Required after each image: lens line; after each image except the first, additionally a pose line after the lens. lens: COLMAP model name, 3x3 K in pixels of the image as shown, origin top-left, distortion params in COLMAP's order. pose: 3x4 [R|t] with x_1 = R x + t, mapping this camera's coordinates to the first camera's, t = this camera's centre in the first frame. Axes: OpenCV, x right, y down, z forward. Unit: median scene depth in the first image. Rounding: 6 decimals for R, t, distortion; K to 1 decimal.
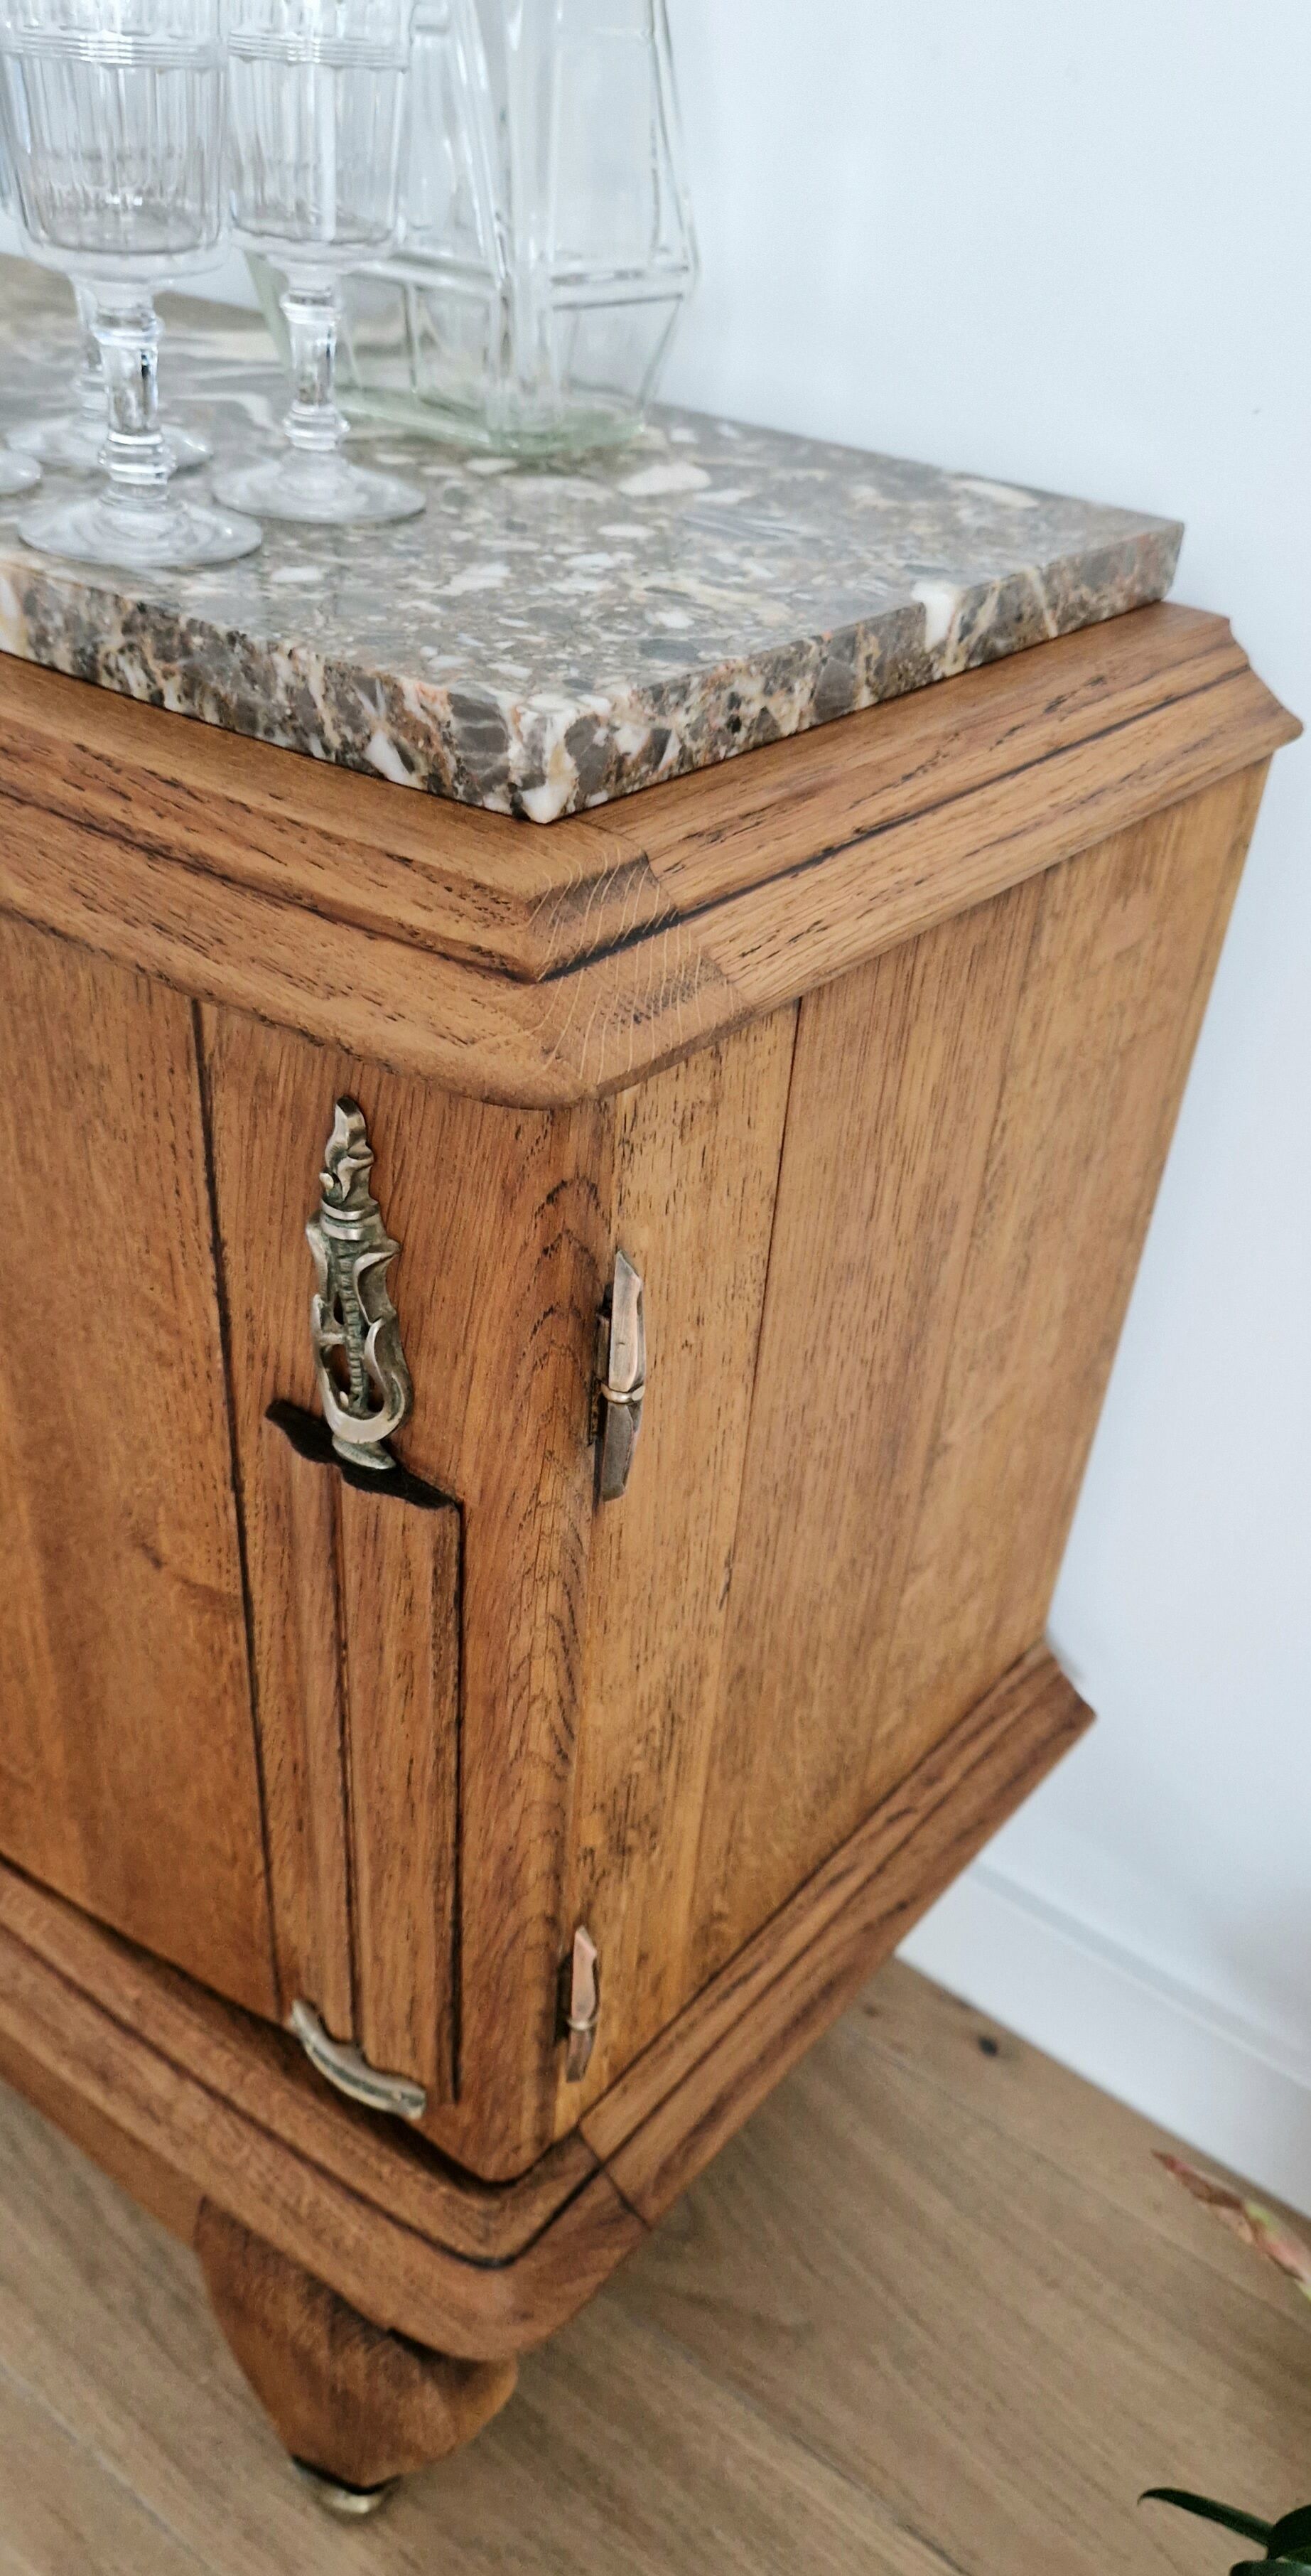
lens RADIAL K [[1921.8, 0, 659.6], [0, 1921.8, 1395.3], [0, 0, 1]] dist [0.057029, -0.049568]
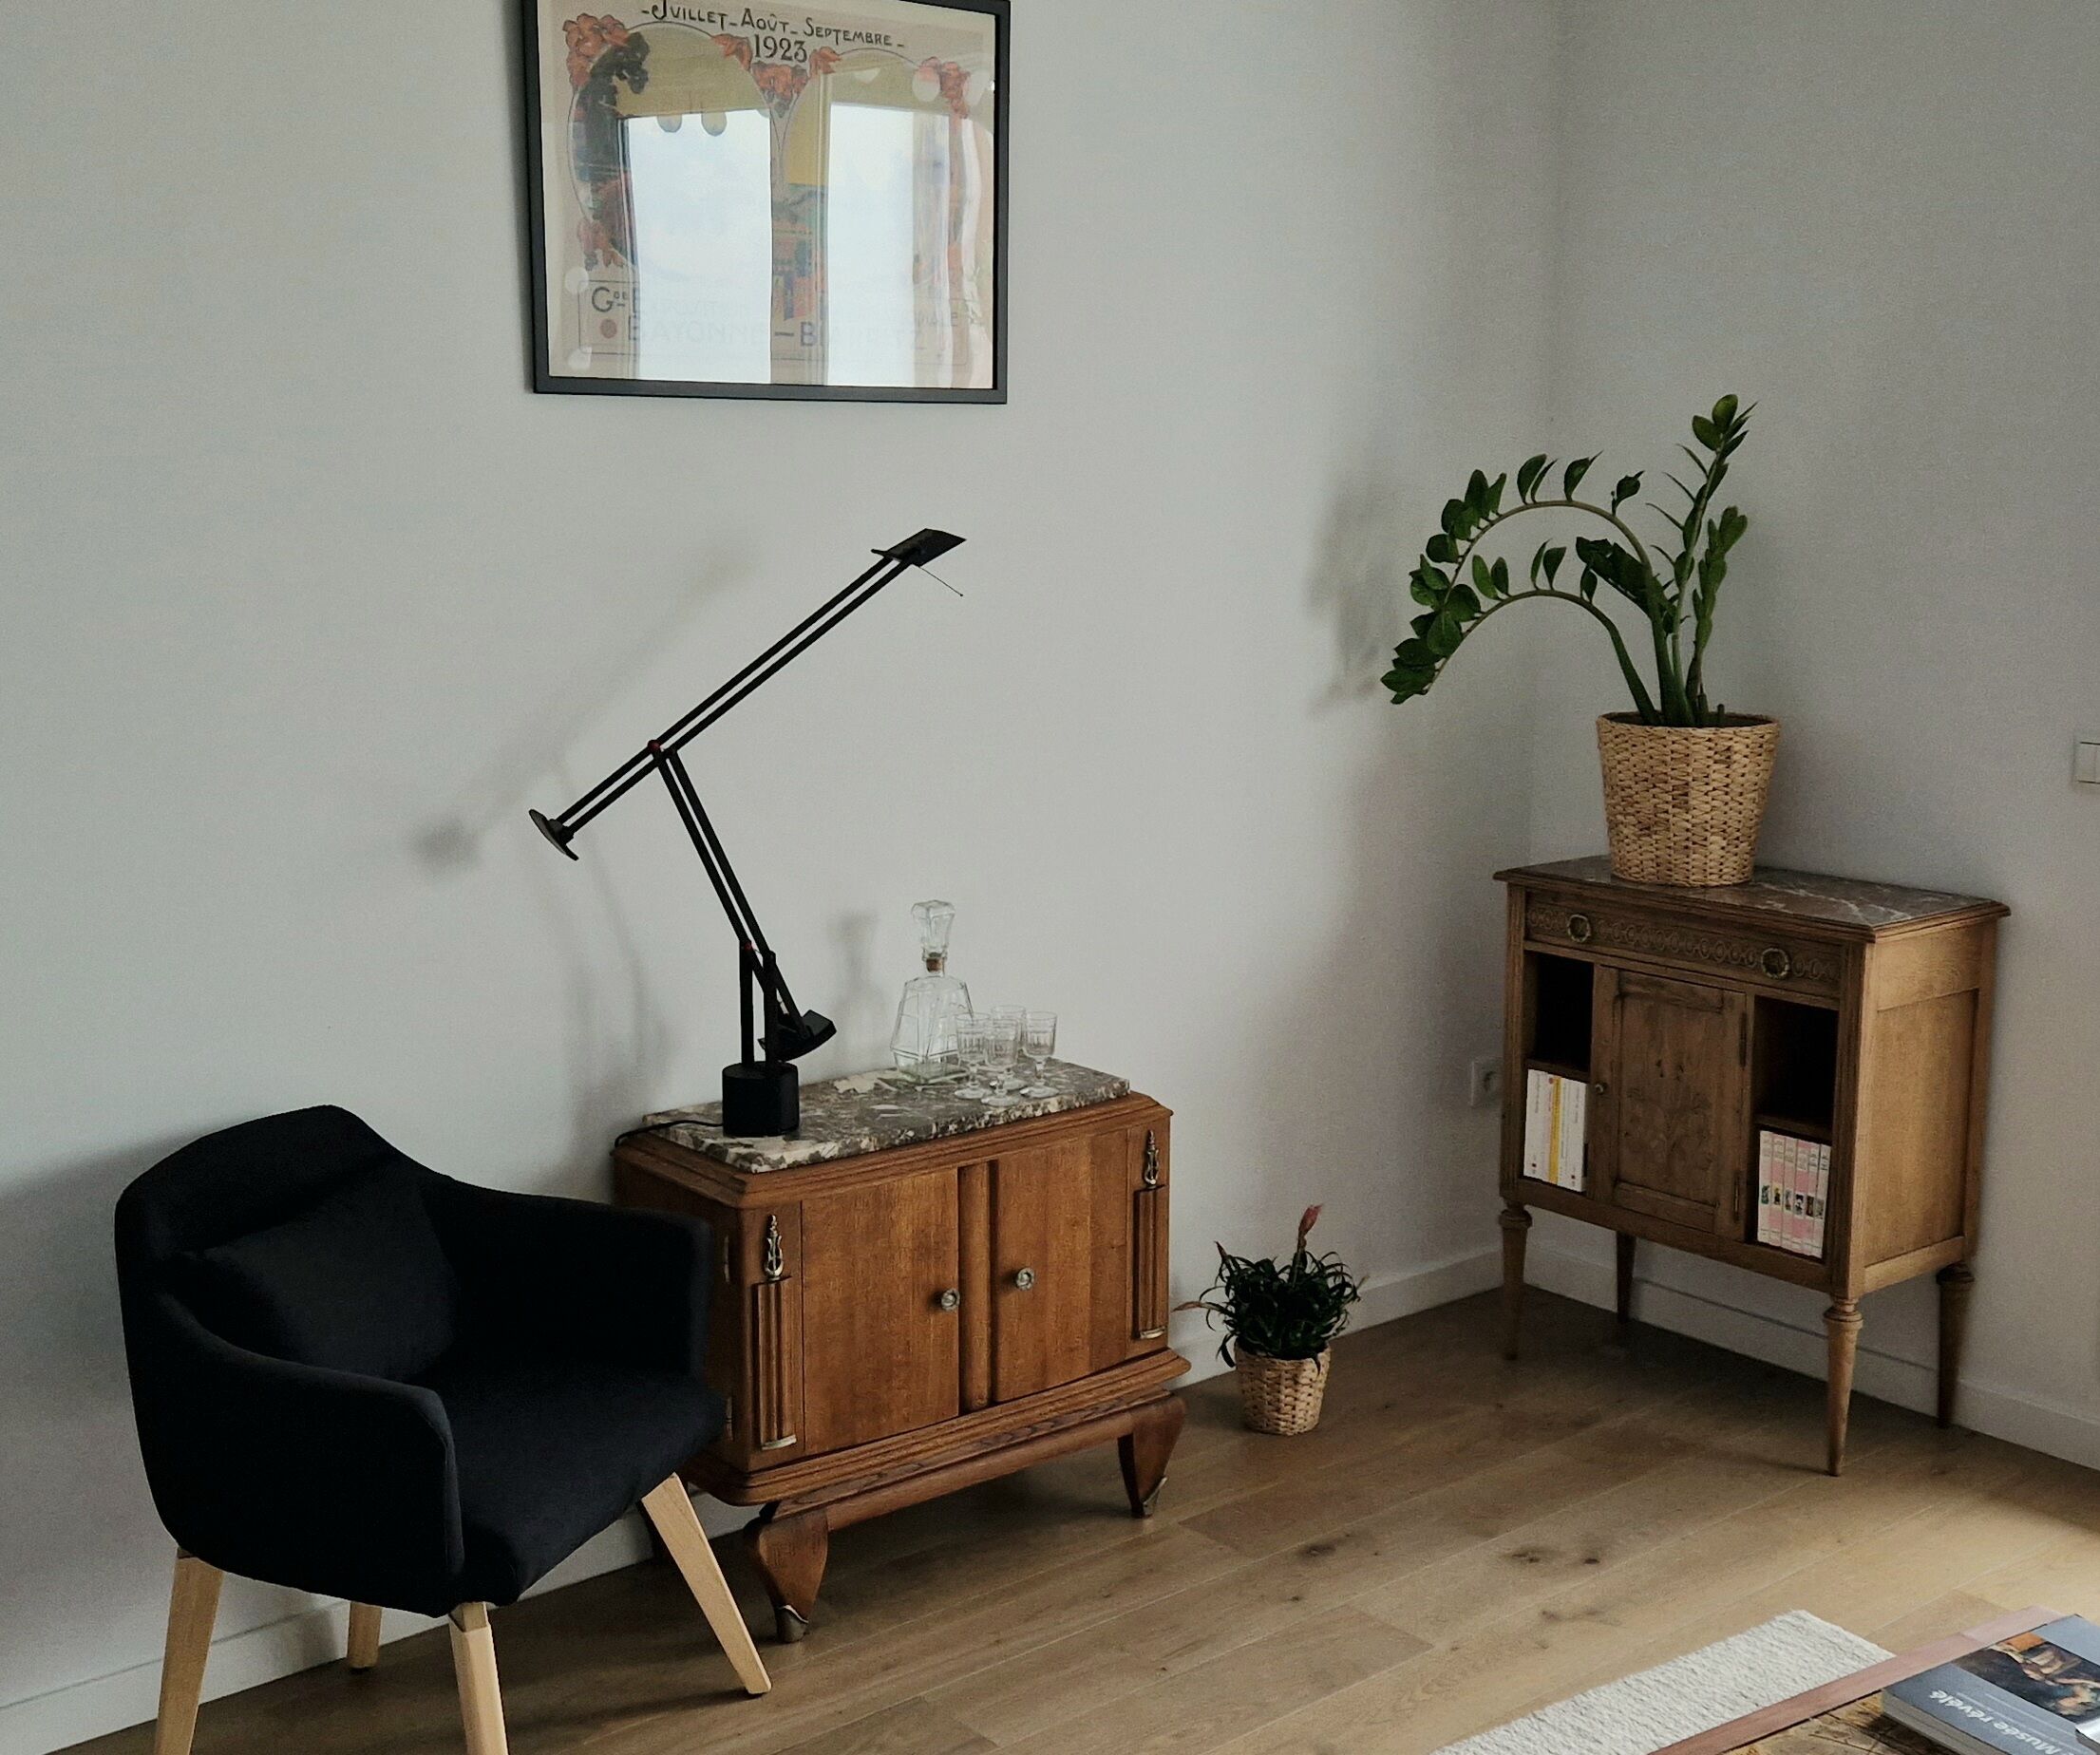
lens RADIAL K [[2551.9, 0, 1122.0], [0, 2551.9, 925.4], [0, 0, 1]] dist [0.085768, 0.000000]
pose [[0.198008, -0.253897, 0.946746, -8.132317], [0.590109, 0.802100, 0.091687, -1.533586], [-0.782665, 0.540529, 0.308650, -2.075544]]
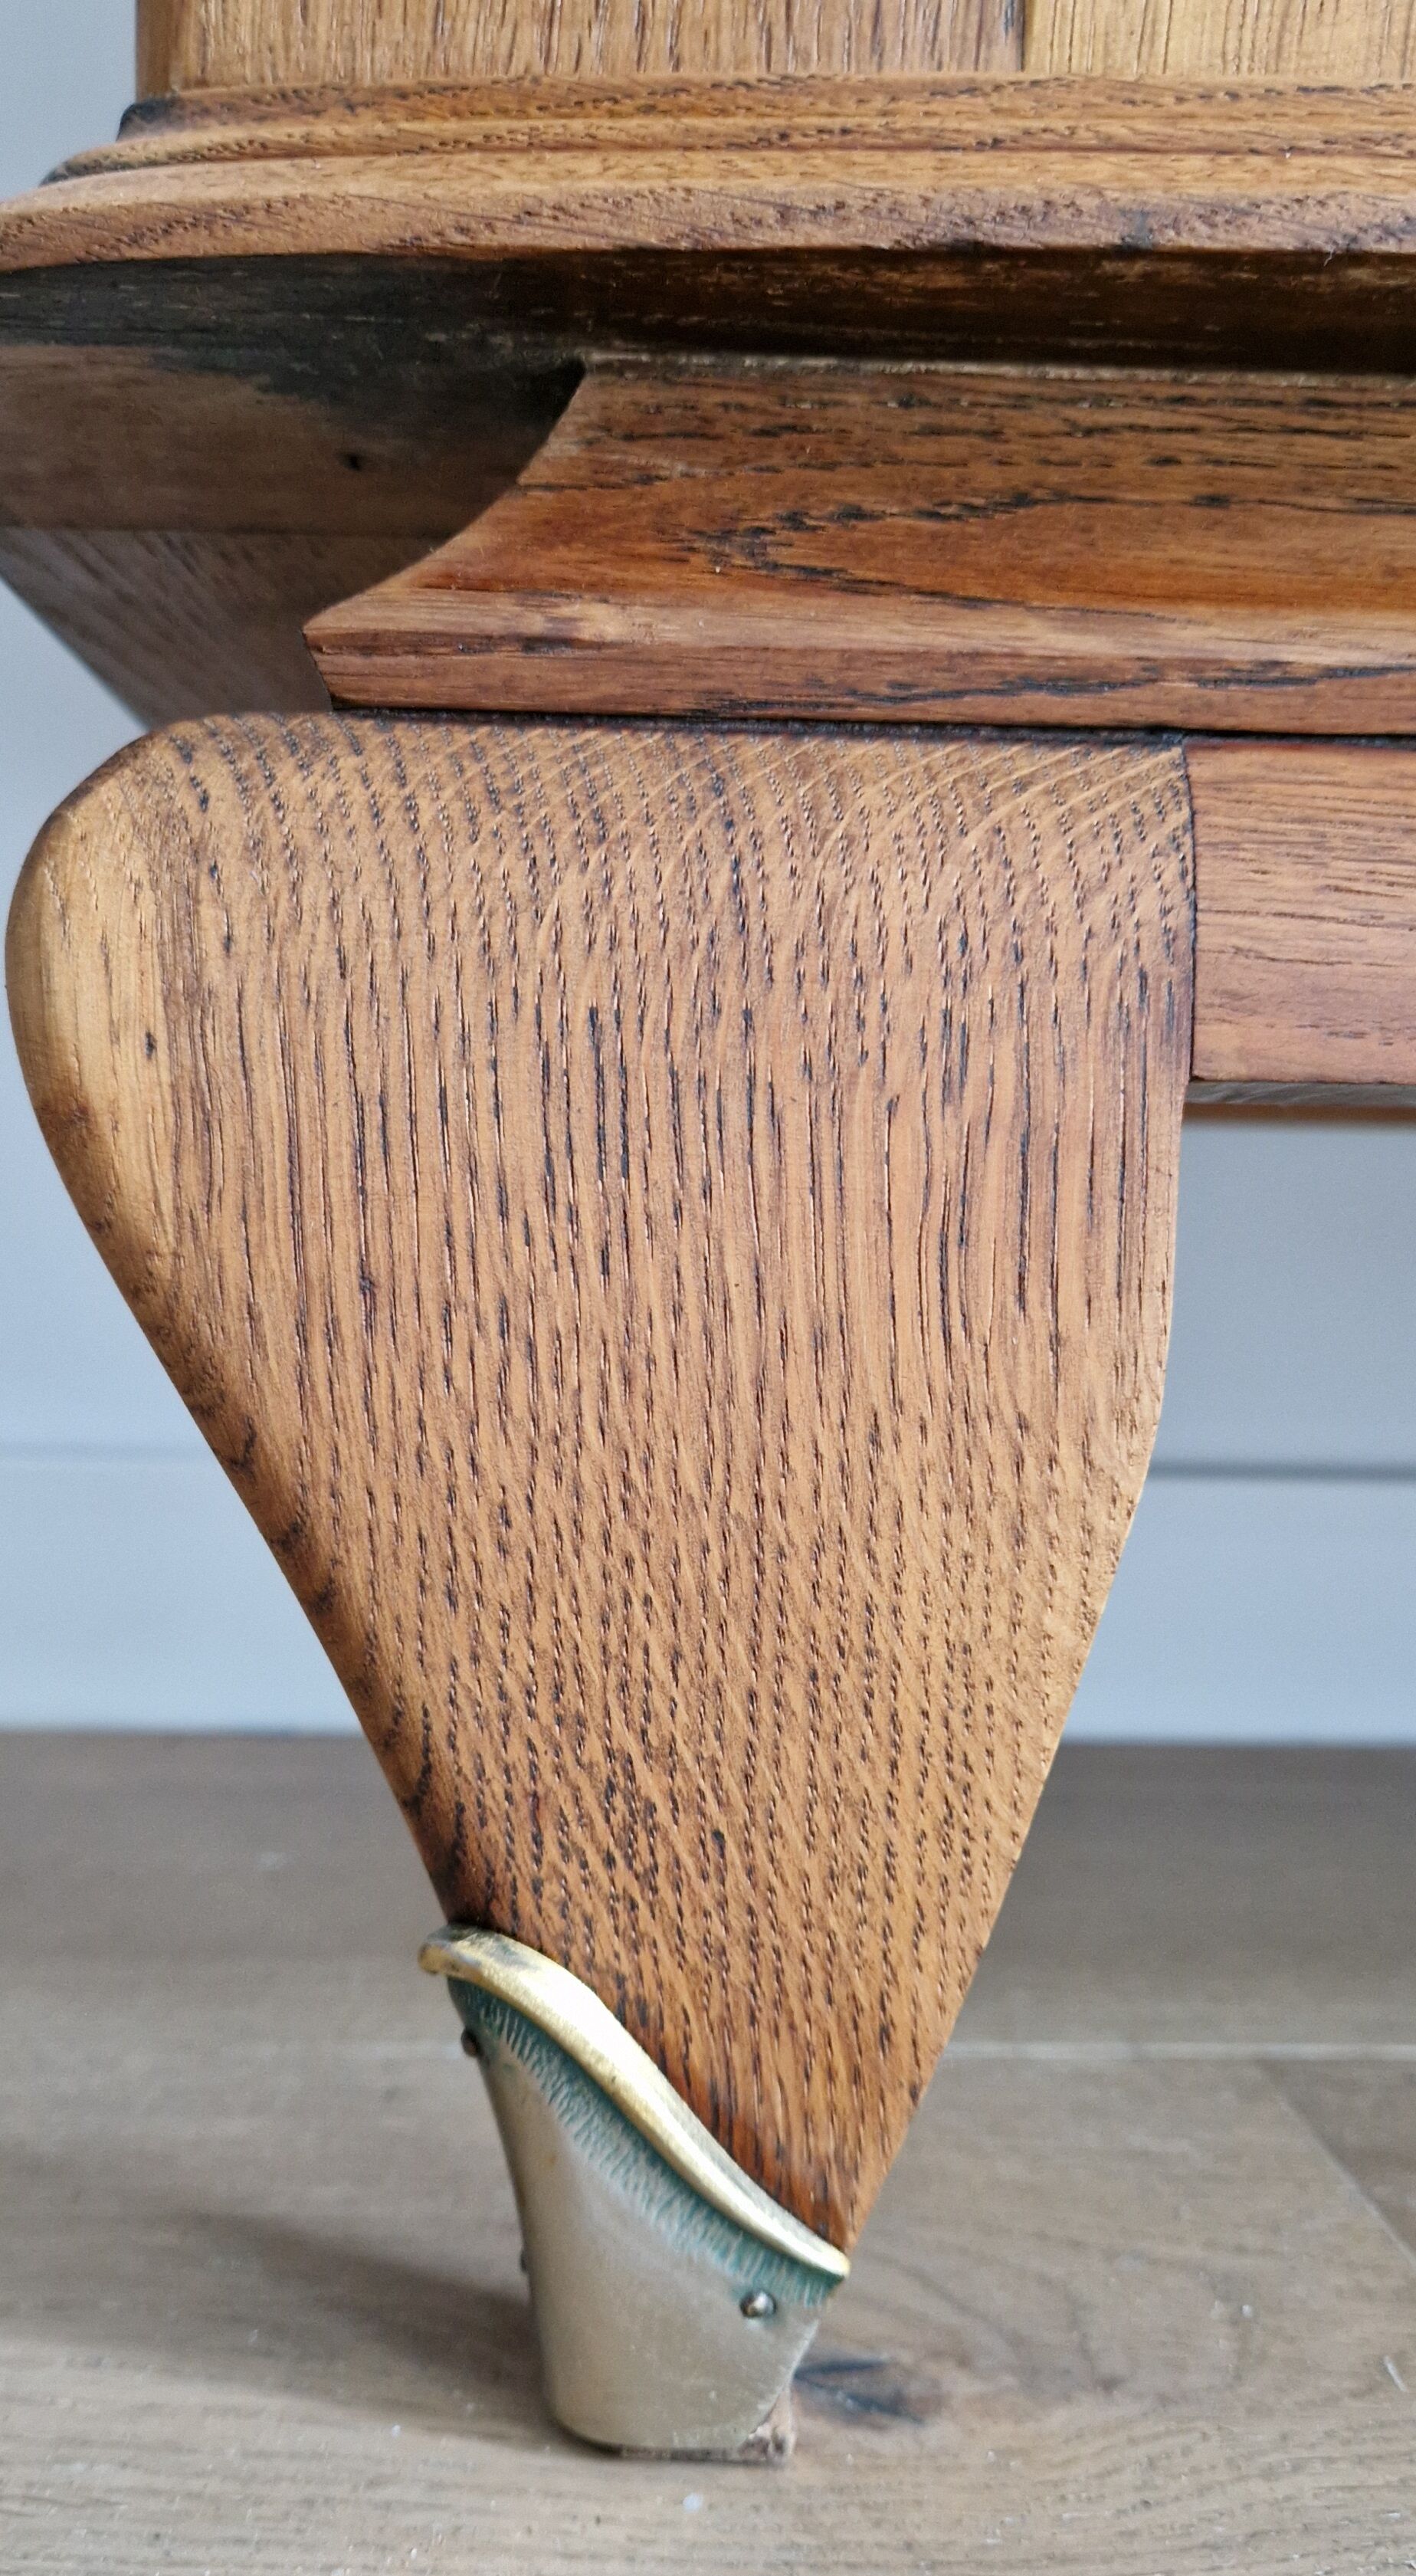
lens RADIAL K [[1932.3, 0, 762.6], [0, 1932.3, 1426.1], [0, 0, 1]] dist [0.038456, -0.011382]
pose [[0.757790, -0.124266, 0.640556, -1.664951], [0.414310, 0.850042, -0.325231, 0.313073], [-0.504084, 0.511846, 0.695638, 1.867618]]
